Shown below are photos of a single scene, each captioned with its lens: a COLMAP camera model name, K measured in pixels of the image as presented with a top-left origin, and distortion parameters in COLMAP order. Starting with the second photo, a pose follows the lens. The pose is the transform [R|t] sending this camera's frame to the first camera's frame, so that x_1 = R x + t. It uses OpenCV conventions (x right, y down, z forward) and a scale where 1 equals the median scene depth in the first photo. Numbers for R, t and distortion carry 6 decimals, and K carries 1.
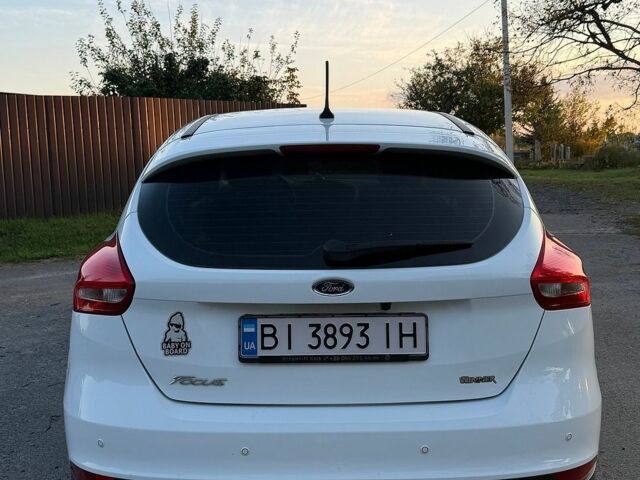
lens RADIAL K [[760.7, 0, 320.0], [0, 760.7, 240.0], [0, 0, 1]] dist [0.243459, -0.584735]
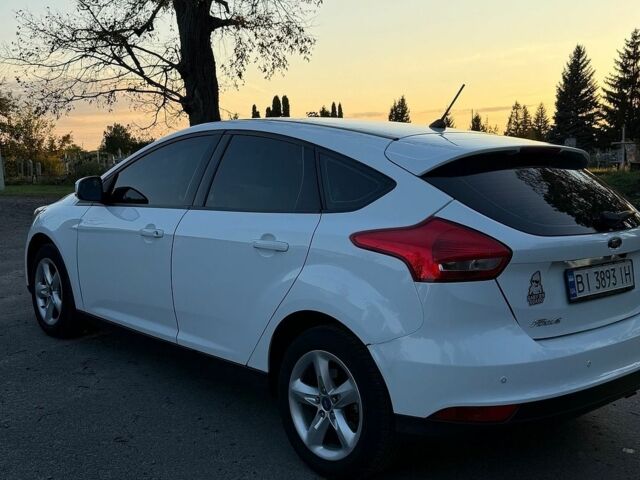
lens RADIAL K [[760.7, 0, 320.0], [0, 760.7, 240.0], [0, 0, 1]] dist [0.243459, -0.584735]
pose [[0.745157, -0.055271, 0.664595, -0.900558], [0.070153, 0.997527, 0.004302, 0.006094], [-0.663189, 0.043418, 0.747192, 0.172915]]
